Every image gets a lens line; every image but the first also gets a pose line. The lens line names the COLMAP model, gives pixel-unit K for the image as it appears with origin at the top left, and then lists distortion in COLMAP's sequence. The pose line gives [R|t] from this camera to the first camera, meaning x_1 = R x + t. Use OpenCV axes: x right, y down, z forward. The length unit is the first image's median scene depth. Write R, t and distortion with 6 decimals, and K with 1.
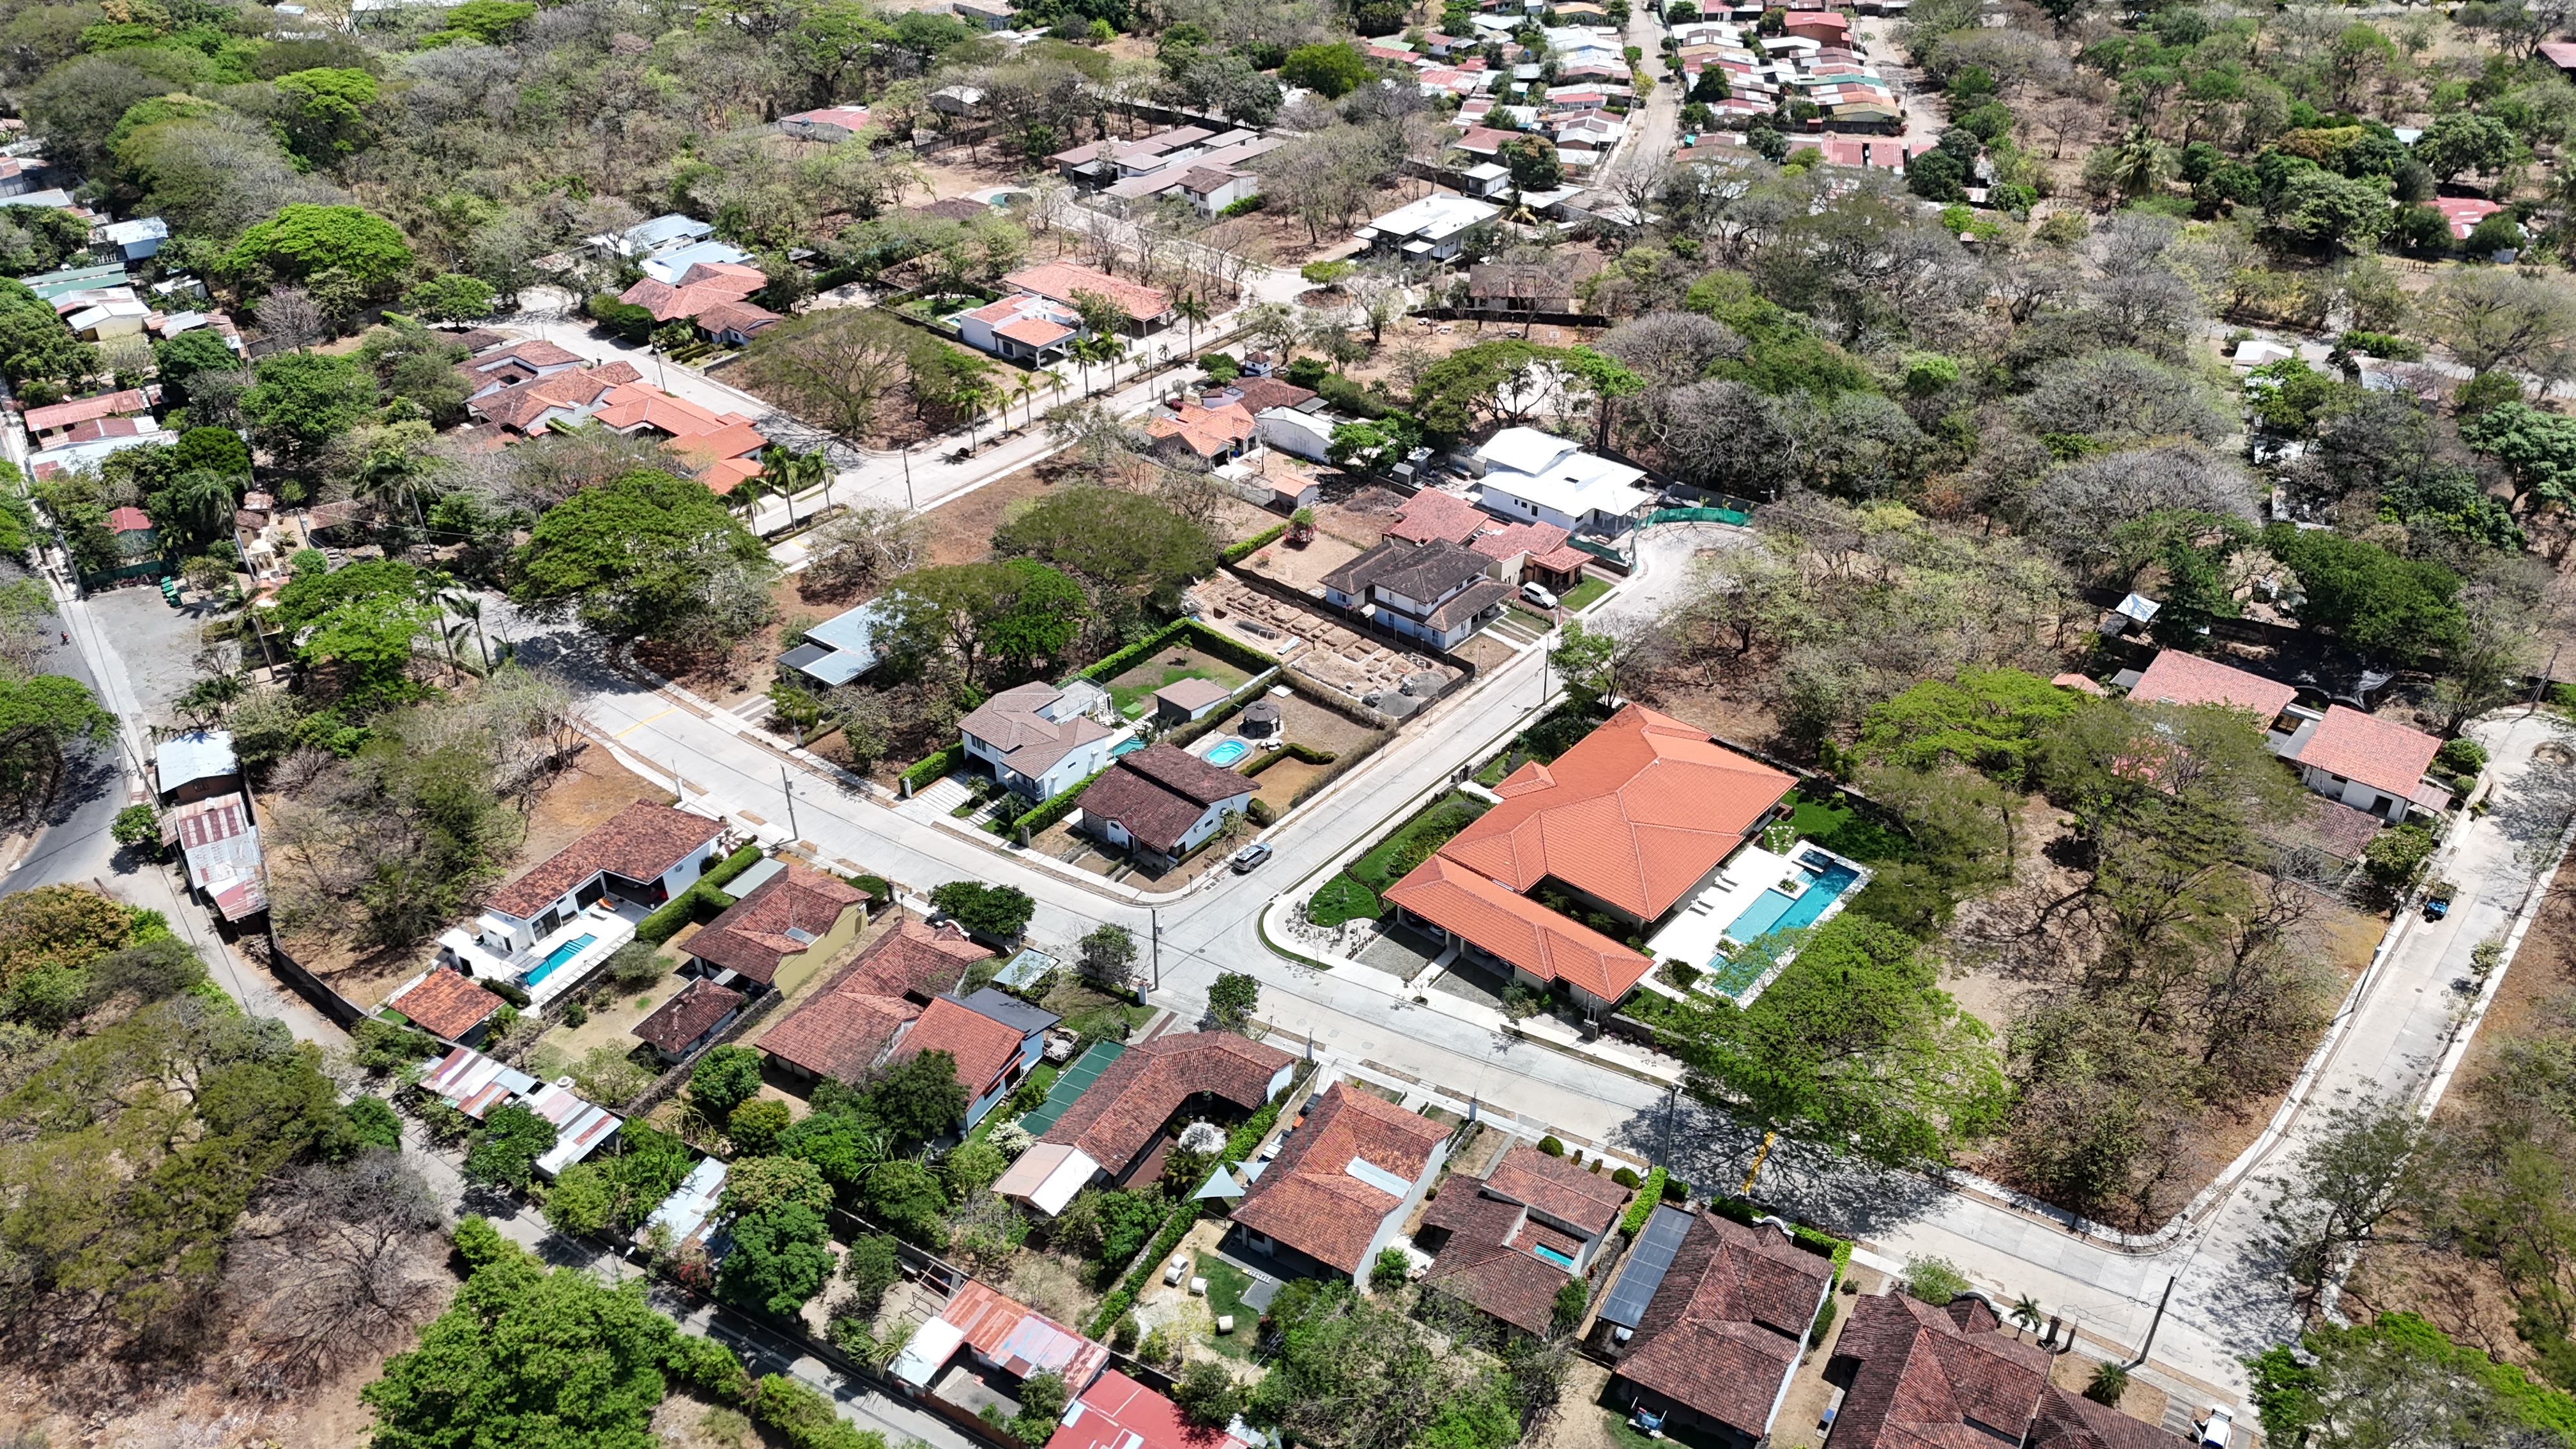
lens RADIAL K [[1928.1, 0, 1288.0], [0, 1928.1, 724.5], [0, 0, 1]] dist [0.083676, -0.087699]
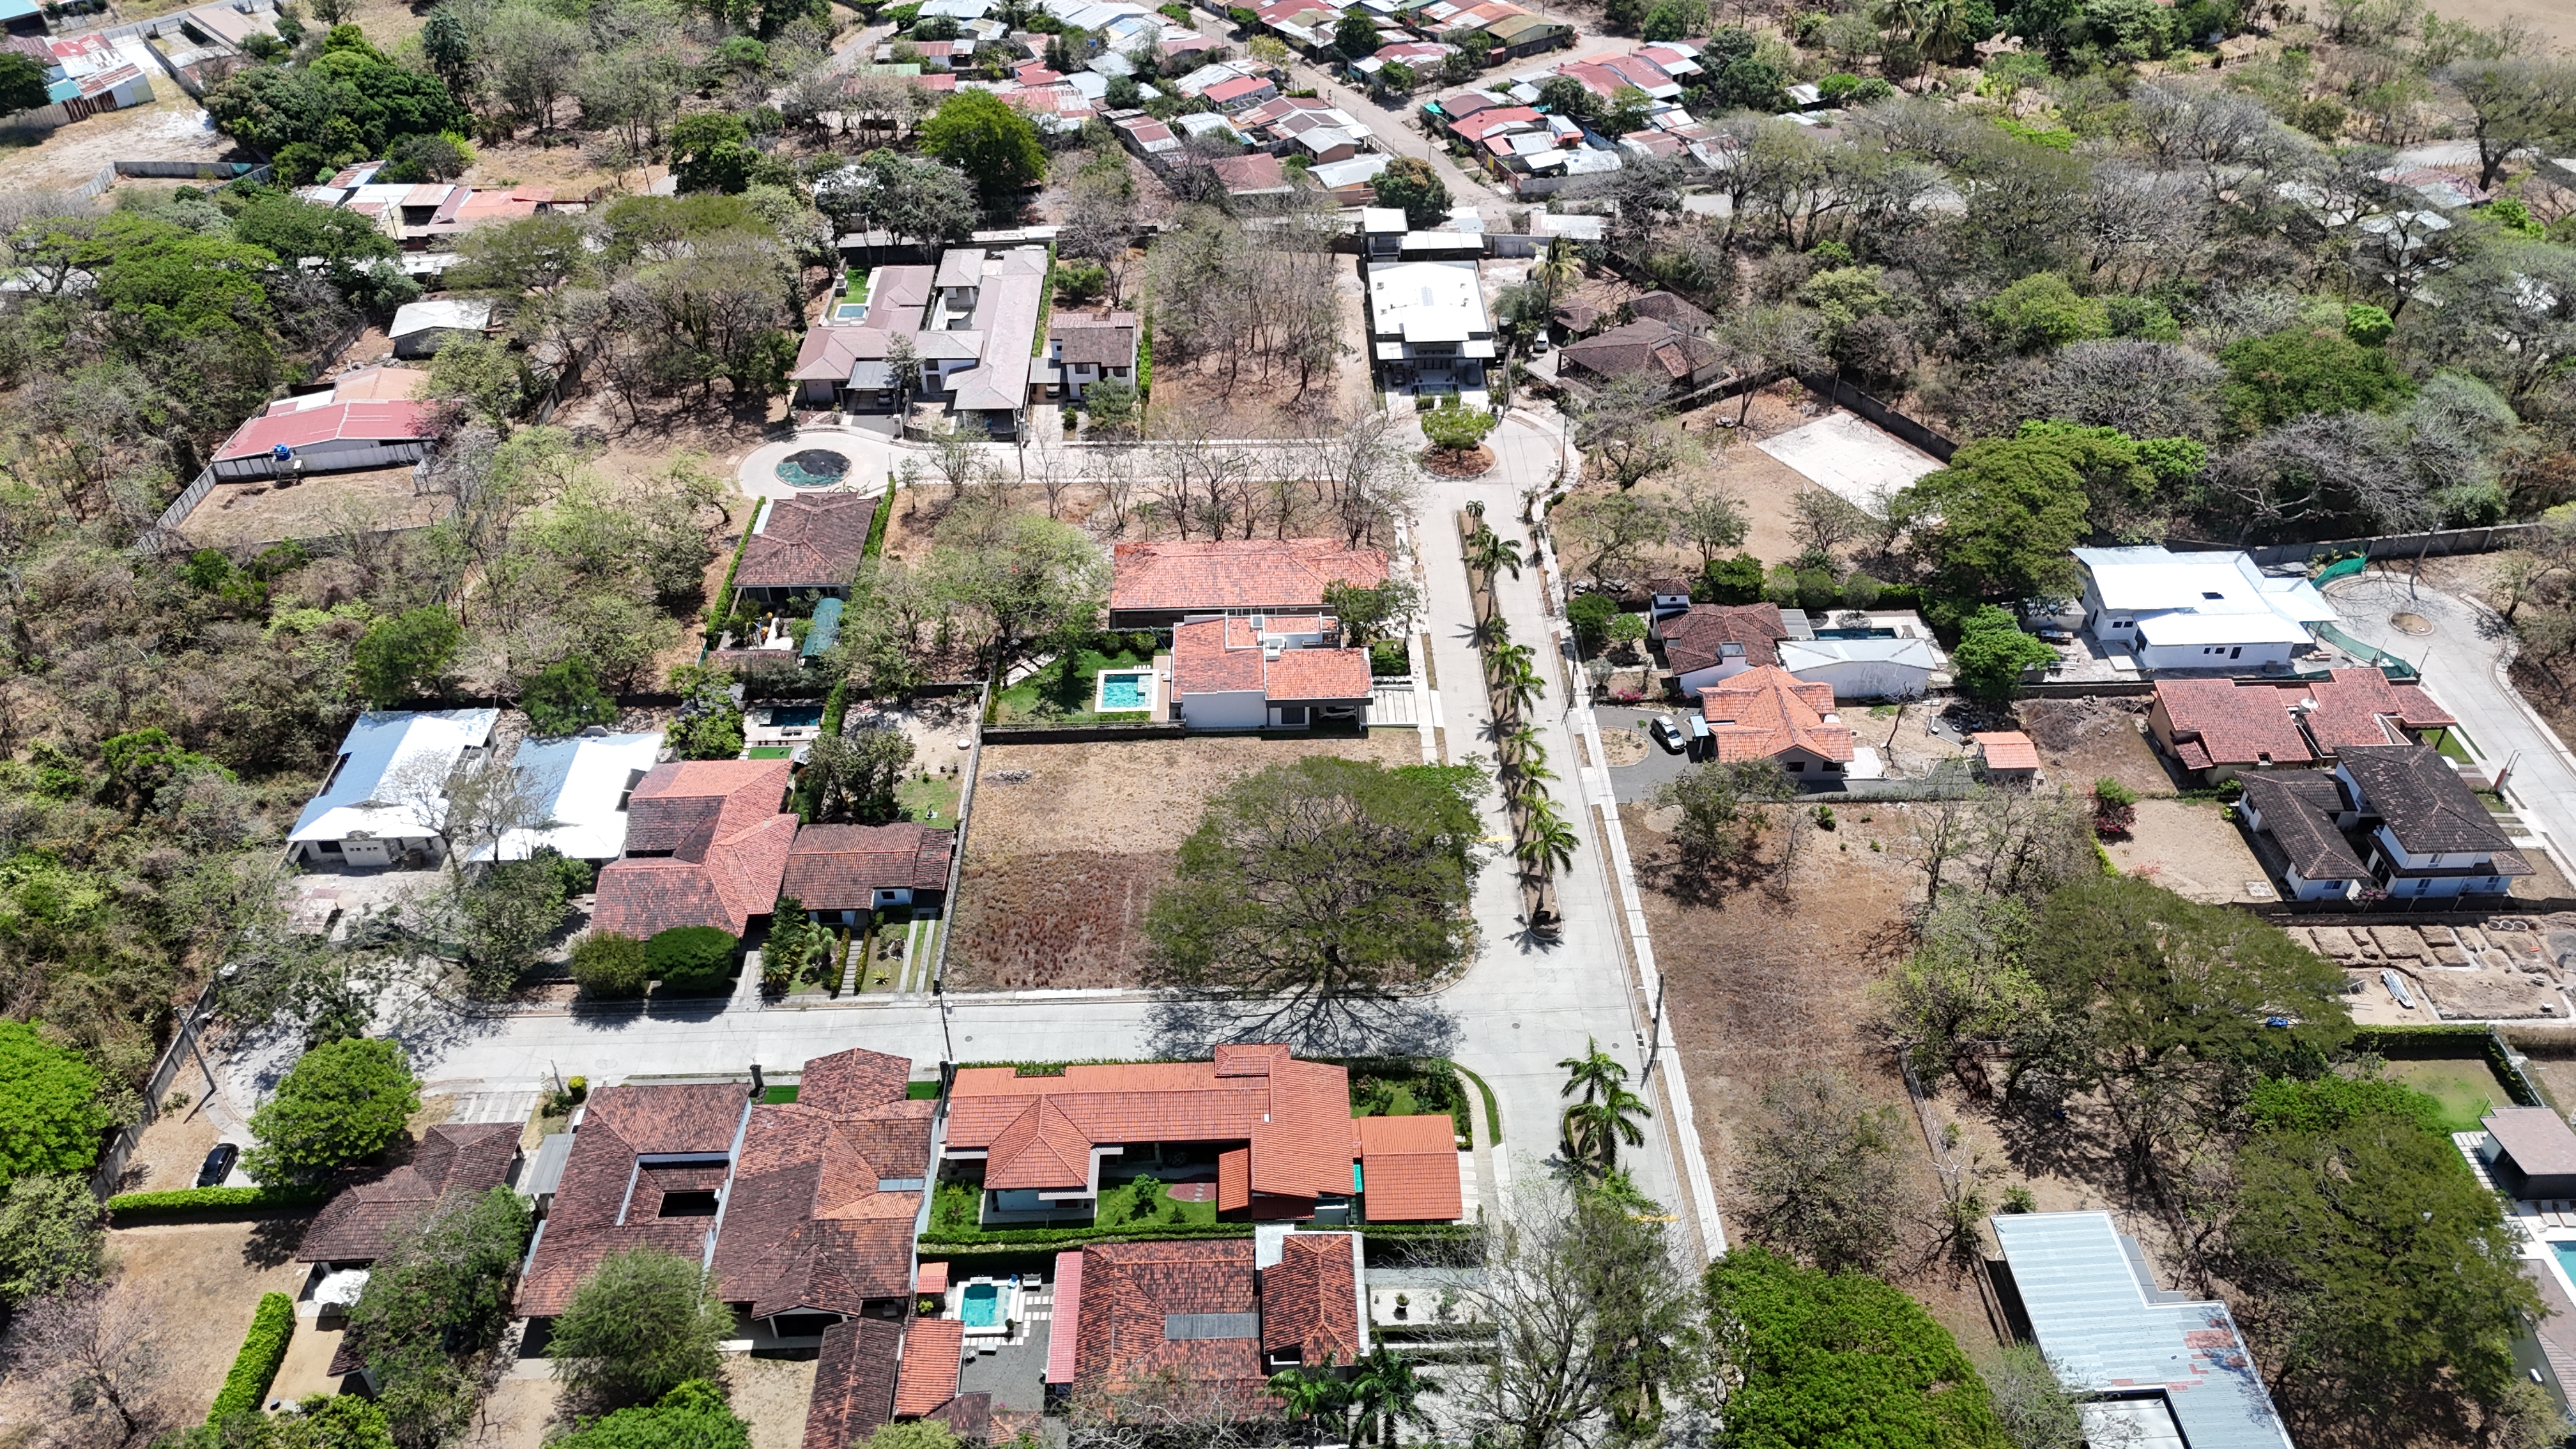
lens RADIAL K [[1928.1, 0, 1288.0], [0, 1928.1, 724.5], [0, 0, 1]] dist [0.083676, -0.087699]
pose [[0.739295, -0.412818, 0.532000, -0.608818], [0.369168, 0.909207, 0.192505, -0.396388], [-0.563168, 0.054079, 0.824571, 0.612087]]
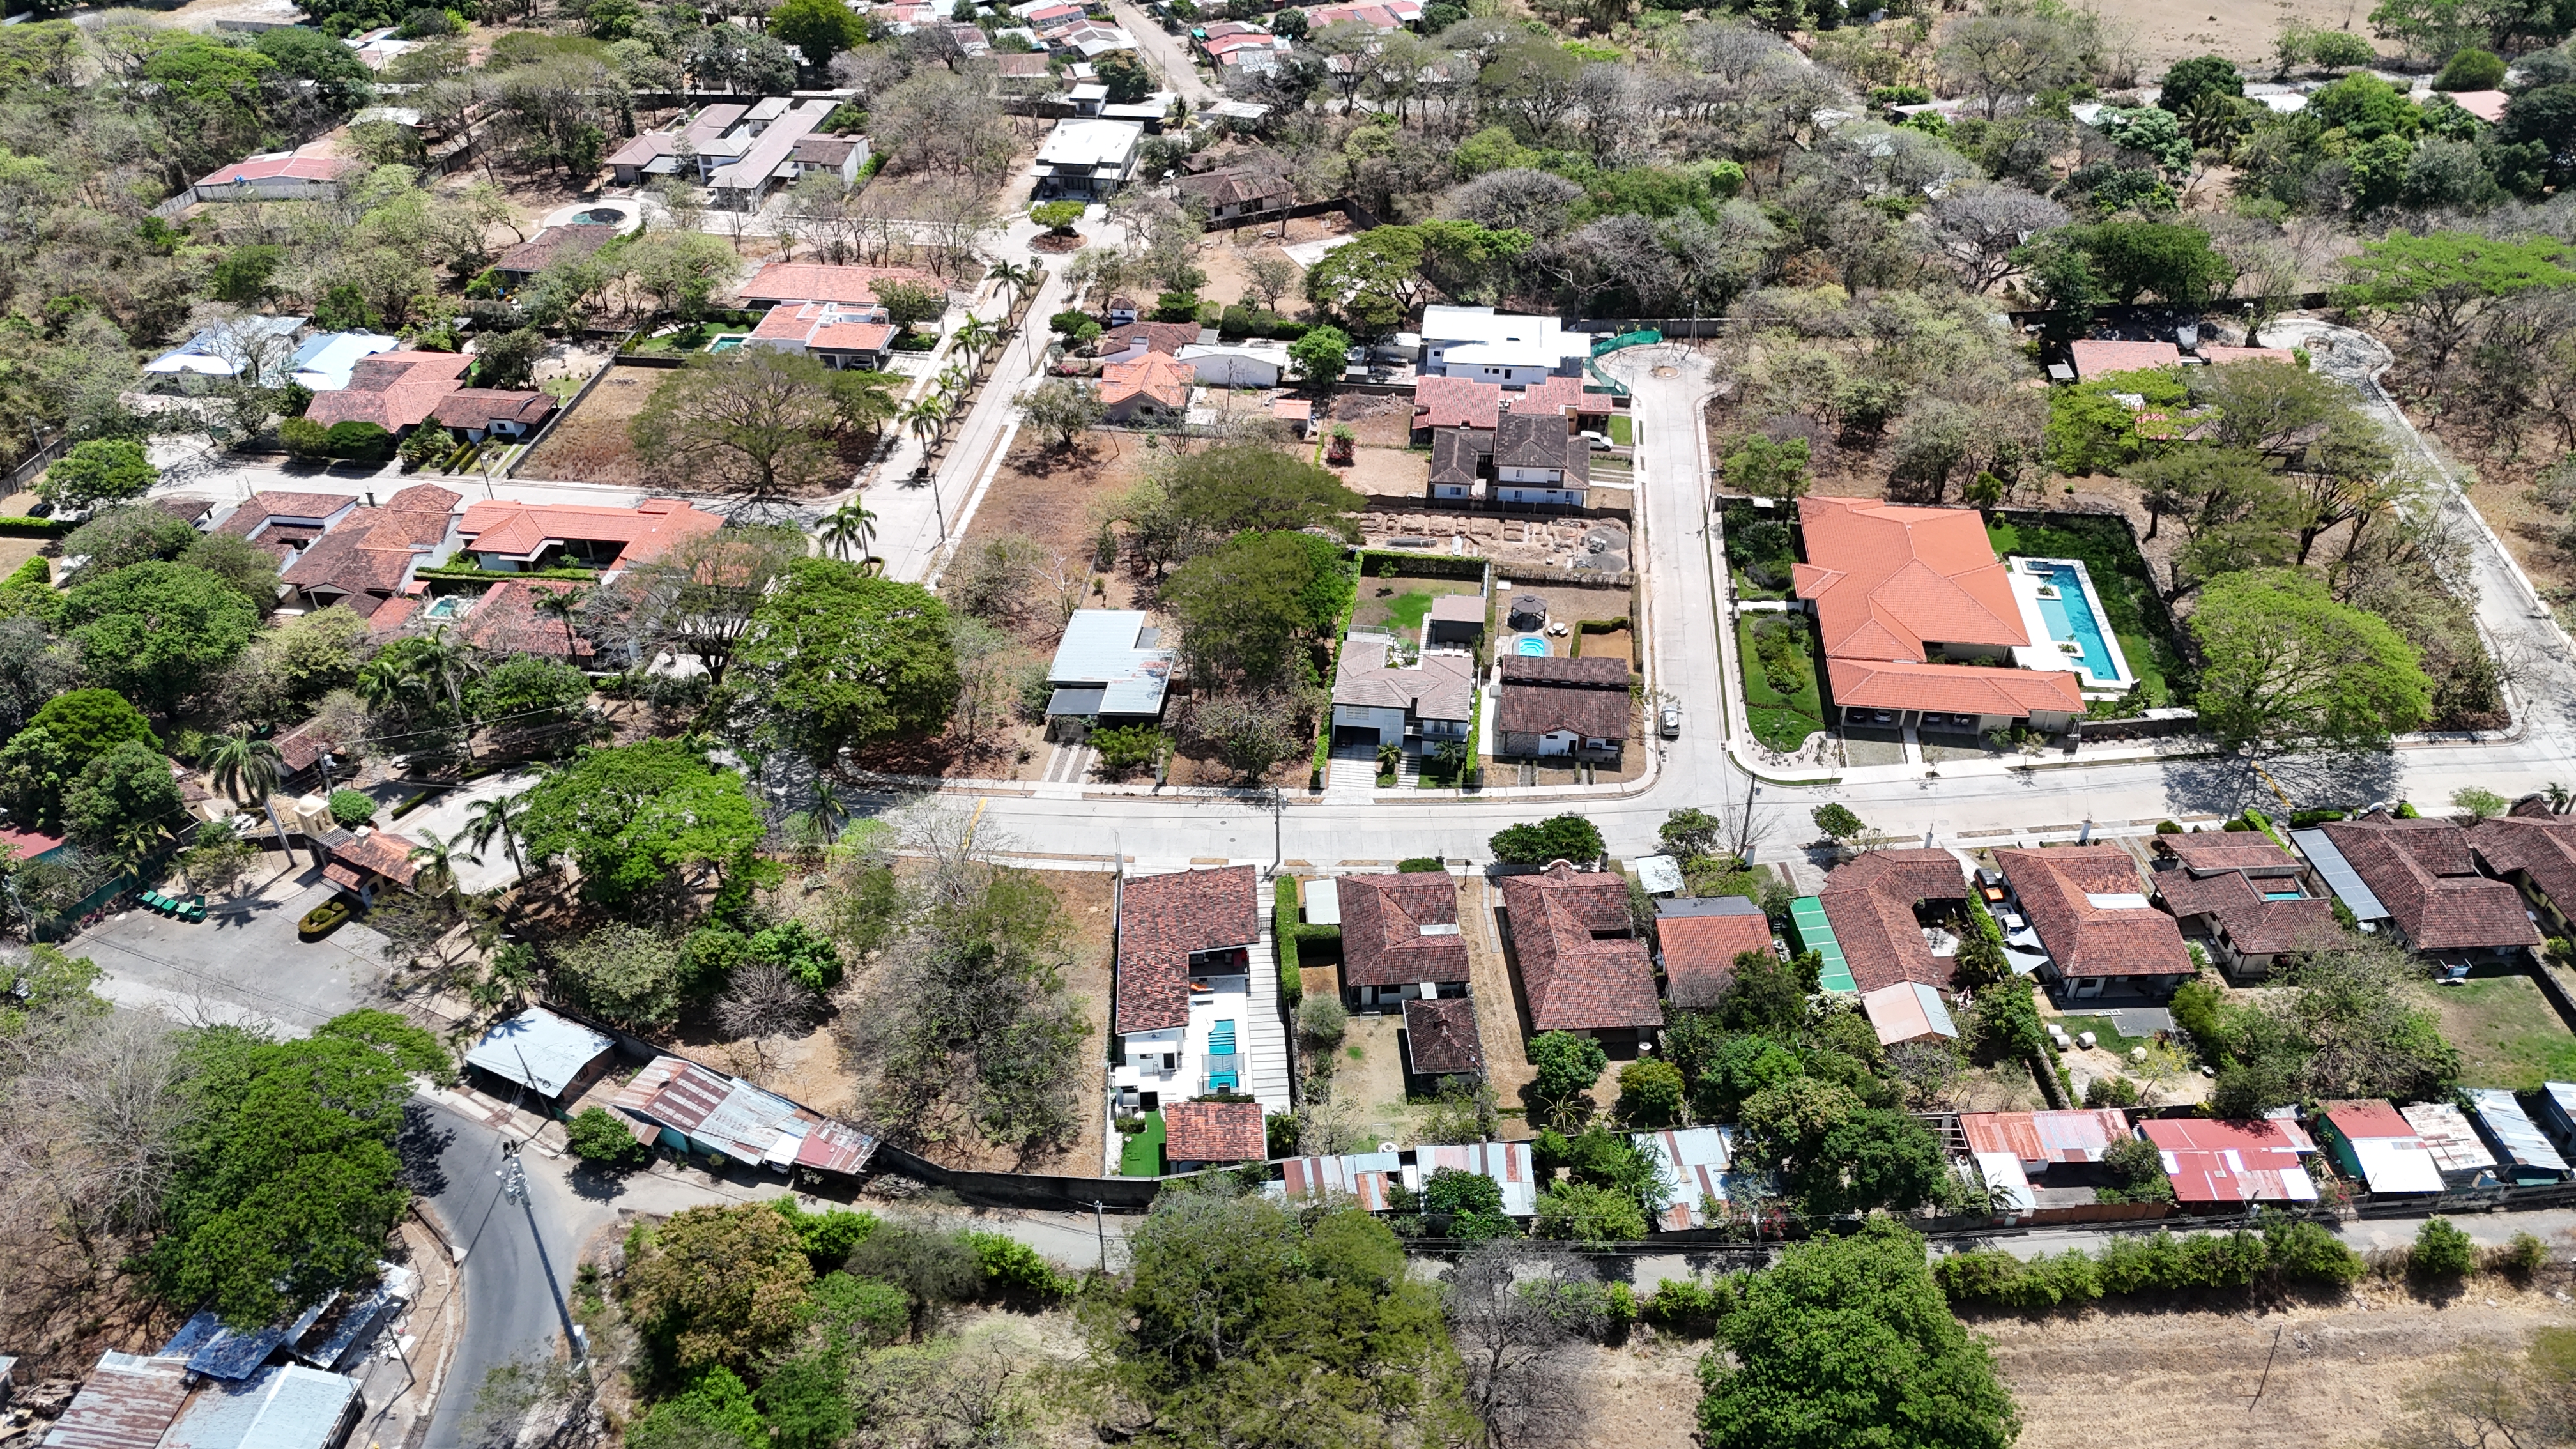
lens RADIAL K [[1928.1, 0, 1288.0], [0, 1928.1, 724.5], [0, 0, 1]] dist [0.083676, -0.087699]
pose [[0.830060, -0.321029, 0.456005, -0.548451], [0.304504, 0.945943, 0.111662, -0.089404], [-0.467201, 0.046169, 0.882945, 0.141779]]
